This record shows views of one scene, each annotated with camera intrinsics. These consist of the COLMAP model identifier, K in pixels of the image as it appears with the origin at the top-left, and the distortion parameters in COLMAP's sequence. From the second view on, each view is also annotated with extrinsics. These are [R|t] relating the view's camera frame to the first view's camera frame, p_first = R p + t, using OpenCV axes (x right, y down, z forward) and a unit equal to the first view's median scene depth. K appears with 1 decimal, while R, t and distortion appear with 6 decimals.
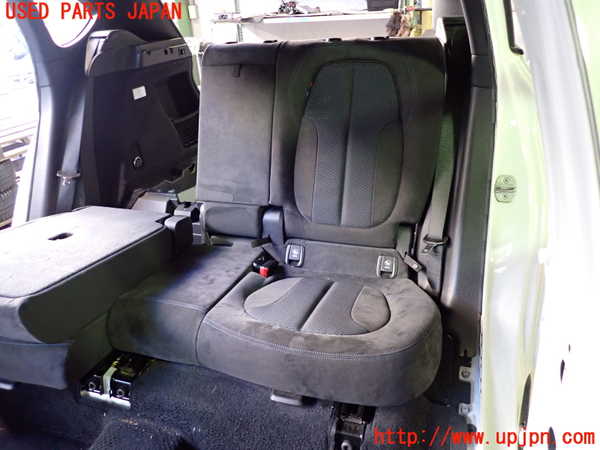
lens RADIAL K [[441.2, 0, 299.9], [0, 441.2, 225.2], [0, 0, 1]] dist [0.004822, -0.012556]
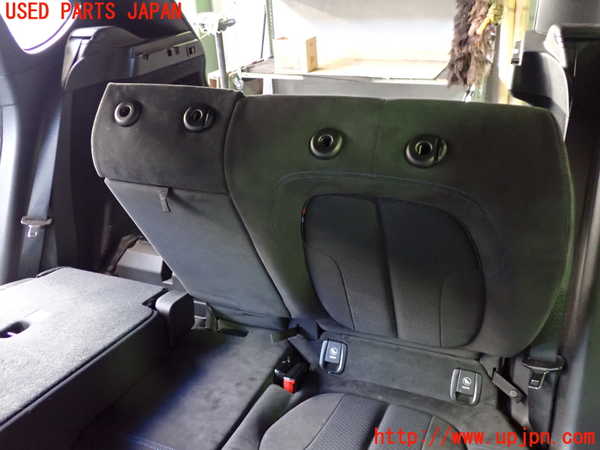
lens RADIAL K [[527.2, 0, 299.9], [0, 527.2, 225.1], [0, 0, 1]] dist [-0.001942, 0.001950]
pose [[0.997385, 0.031803, -0.064894, -0.016202], [-0.031330, 0.999475, 0.008284, -0.147337], [0.065123, -0.006229, 0.997858, 0.145389]]
